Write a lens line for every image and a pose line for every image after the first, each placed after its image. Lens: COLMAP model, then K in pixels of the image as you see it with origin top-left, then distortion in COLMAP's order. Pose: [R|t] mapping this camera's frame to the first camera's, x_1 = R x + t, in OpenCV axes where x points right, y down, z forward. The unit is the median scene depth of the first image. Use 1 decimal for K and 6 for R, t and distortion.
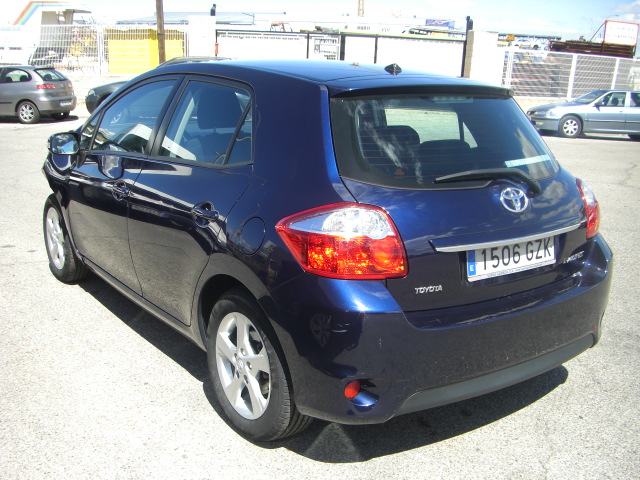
lens RADIAL K [[716.9, 0, 301.0], [0, 716.9, 280.4], [0, 0, 1]] dist [-0.204105, 0.128241]
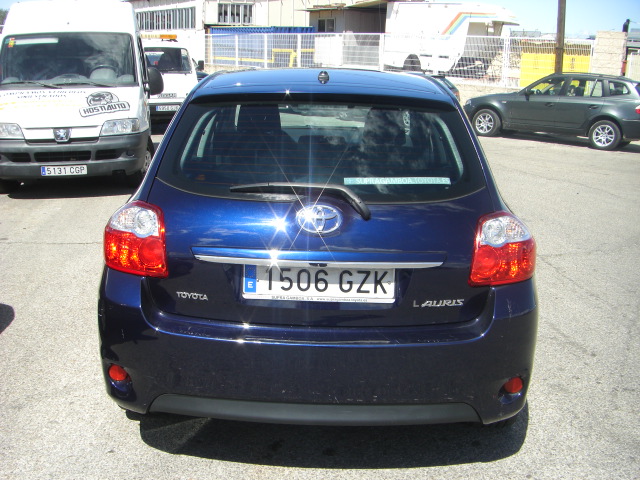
lens RADIAL K [[716.9, 0, 301.0], [0, 716.9, 280.4], [0, 0, 1]] dist [-0.204105, 0.128241]
pose [[0.809248, 0.168538, -0.562773, 0.770842], [-0.178031, 0.983273, 0.038465, -0.066424], [0.559842, 0.069063, 0.825716, 0.233102]]
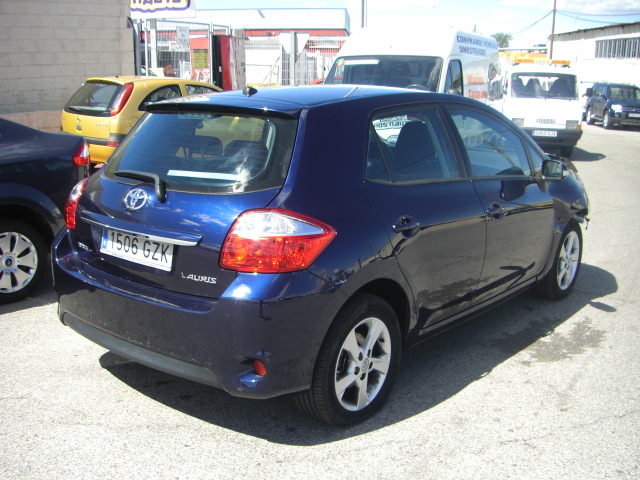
lens RADIAL K [[716.9, 0, 301.0], [0, 716.9, 280.4], [0, 0, 1]] dist [-0.204105, 0.128241]
pose [[0.273001, 0.246313, -0.929946, 1.442703], [-0.292980, 0.942034, 0.163505, -0.249188], [0.916315, 0.227819, 0.329341, 0.853632]]
